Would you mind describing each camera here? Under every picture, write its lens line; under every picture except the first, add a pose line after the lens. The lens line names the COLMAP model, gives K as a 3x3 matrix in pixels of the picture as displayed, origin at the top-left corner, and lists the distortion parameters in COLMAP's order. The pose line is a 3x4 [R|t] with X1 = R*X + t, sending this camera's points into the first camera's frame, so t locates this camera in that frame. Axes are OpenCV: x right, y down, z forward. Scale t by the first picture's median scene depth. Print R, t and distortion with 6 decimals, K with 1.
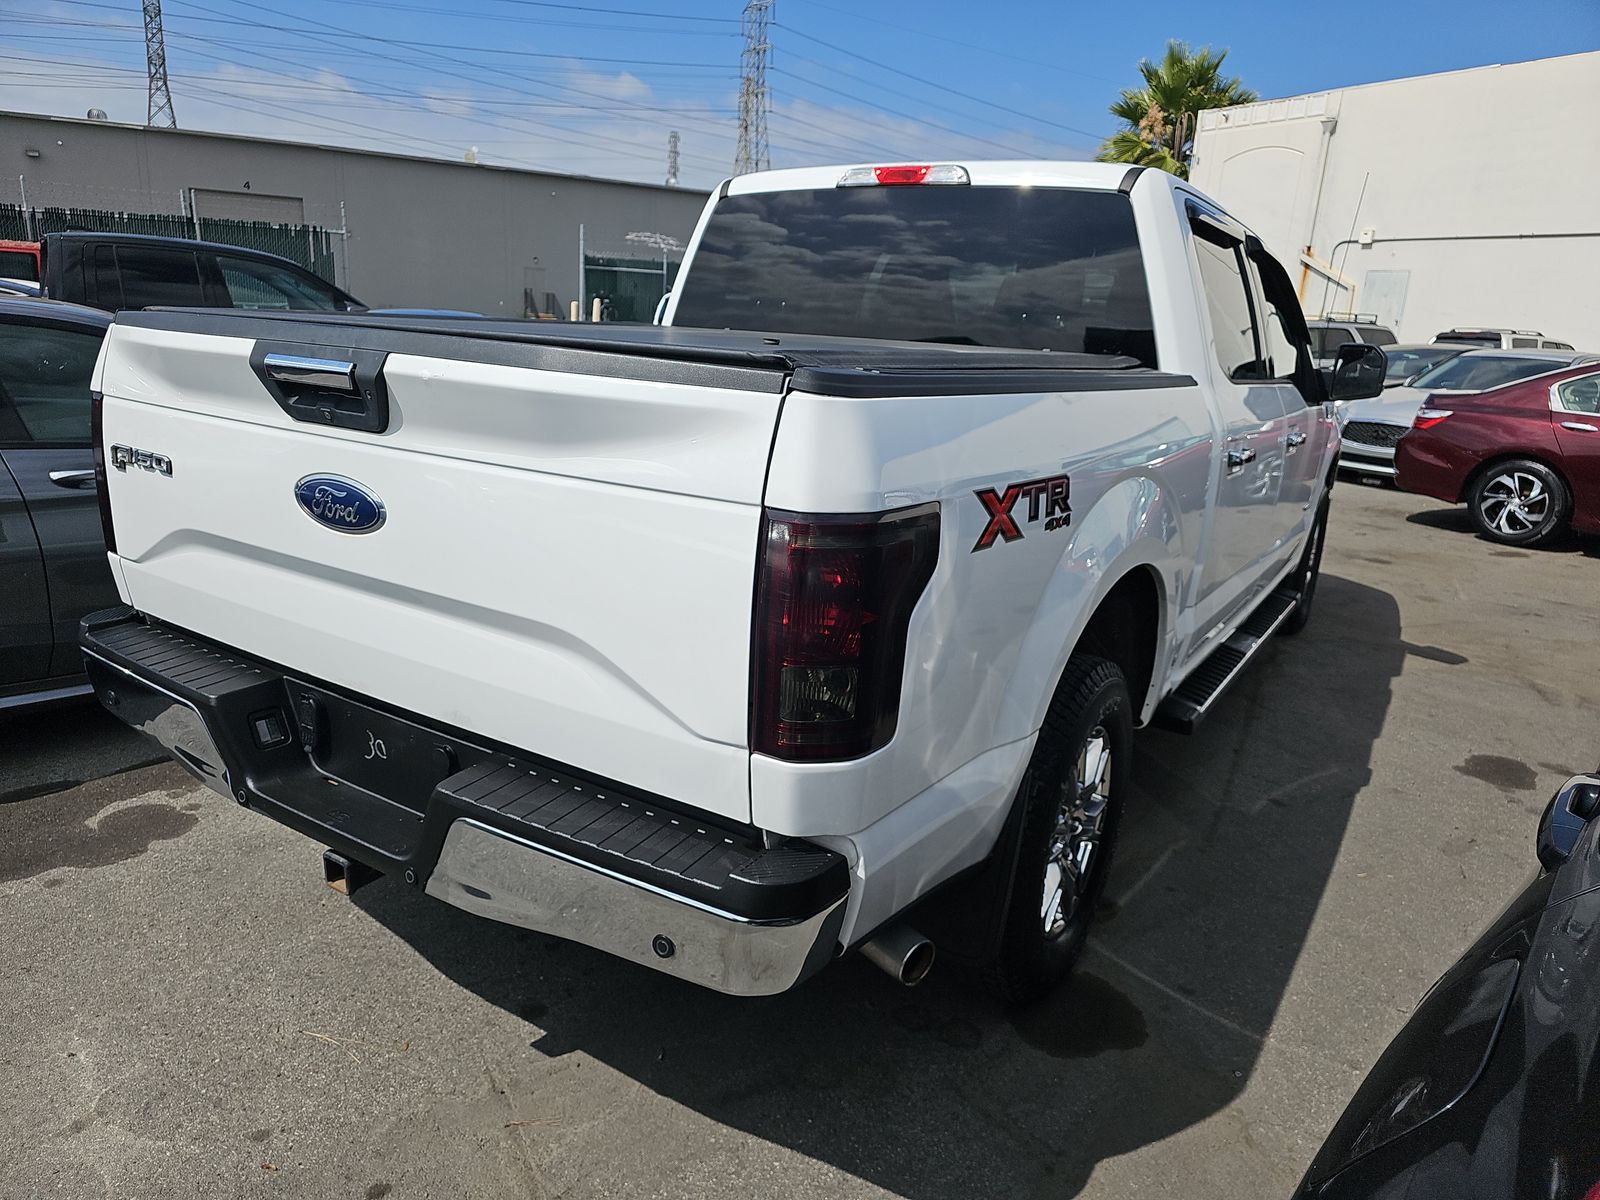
lens RADIAL K [[1064.1, 0, 776.1], [0, 1064.1, 596.4], [0, 0, 1]] dist [0.049760, -0.051980]
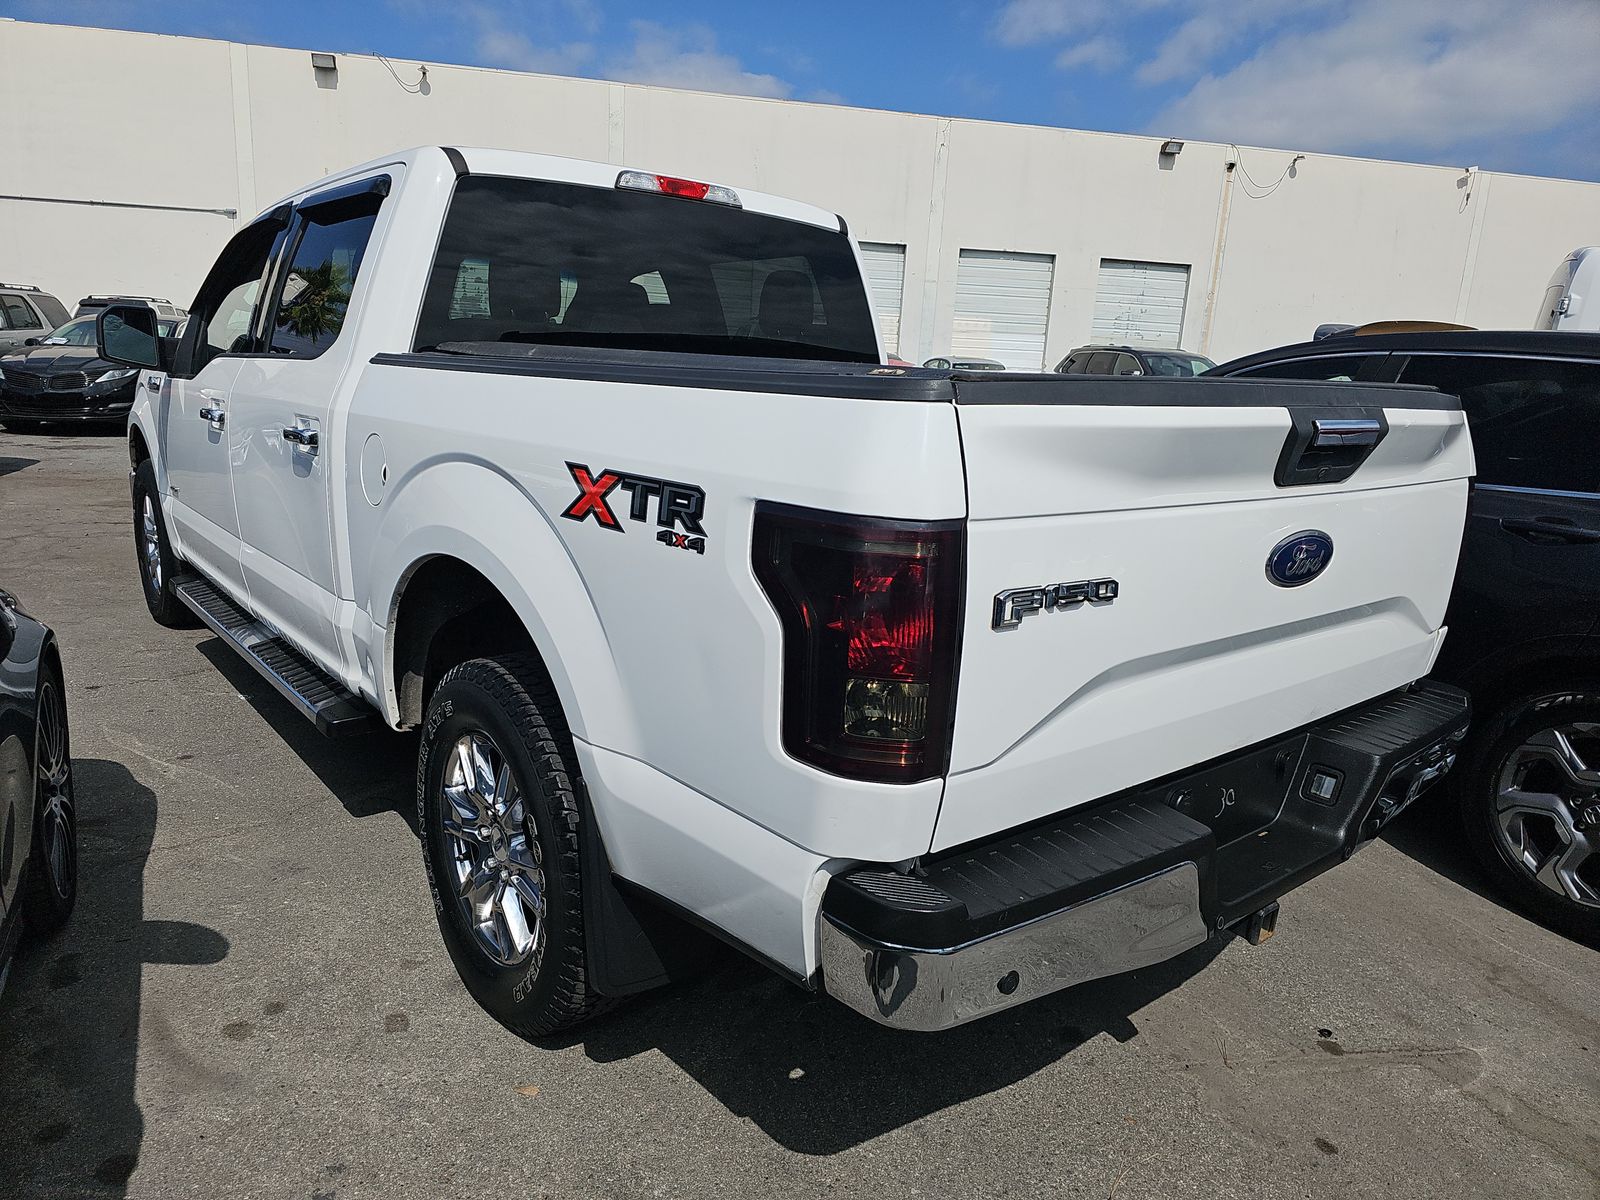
lens RADIAL K [[1064.1, 0, 776.1], [0, 1064.1, 596.4], [0, 0, 1]] dist [0.049760, -0.051980]
pose [[0.308013, -0.245931, 0.919046, -0.773149], [0.211178, 0.959586, 0.186004, -0.178301], [-0.927649, 0.136791, 0.347500, 0.569010]]
